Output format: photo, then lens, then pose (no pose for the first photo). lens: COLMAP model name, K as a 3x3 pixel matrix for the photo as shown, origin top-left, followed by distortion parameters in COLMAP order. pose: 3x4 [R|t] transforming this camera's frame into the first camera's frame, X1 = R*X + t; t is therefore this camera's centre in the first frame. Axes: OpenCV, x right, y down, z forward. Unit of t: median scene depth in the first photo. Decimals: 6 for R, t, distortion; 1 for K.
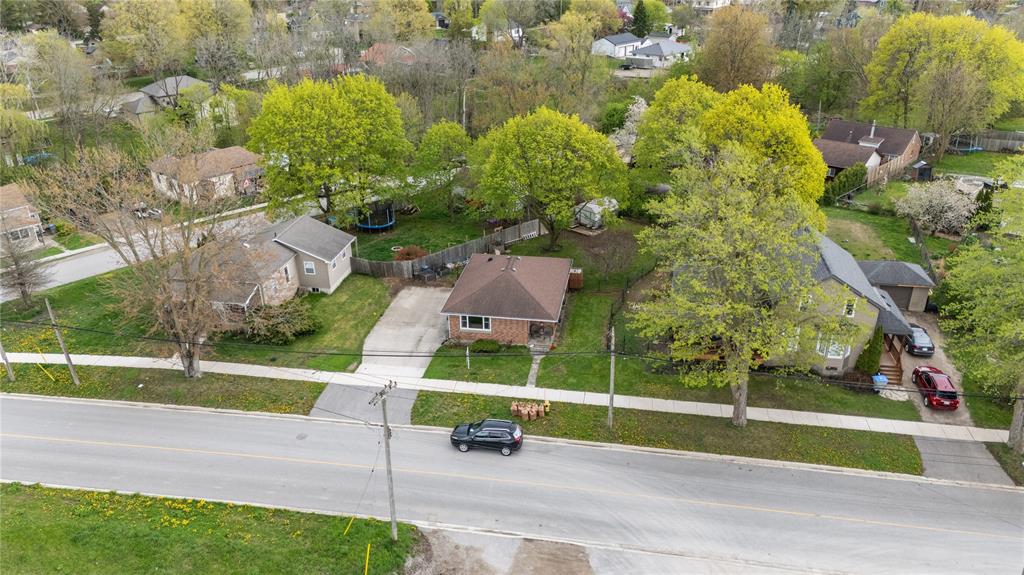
lens RADIAL K [[736.6, 0, 512.0], [0, 736.6, 287.5], [0, 0, 1]] dist [0.074662, -0.081594]
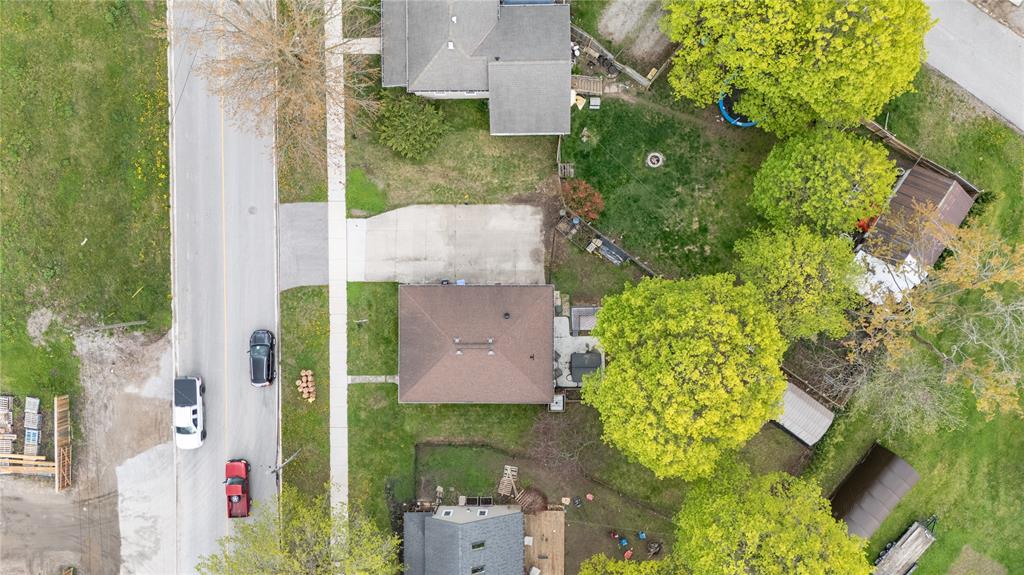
lens RADIAL K [[736.6, 0, 512.0], [0, 736.6, 287.5], [0, 0, 1]] dist [0.074662, -0.081594]
pose [[0.167097, 0.985797, 0.016833, -0.091576], [-0.395290, 0.051343, 0.917120, -1.016517], [0.903230, -0.159902, 0.398255, 0.787748]]
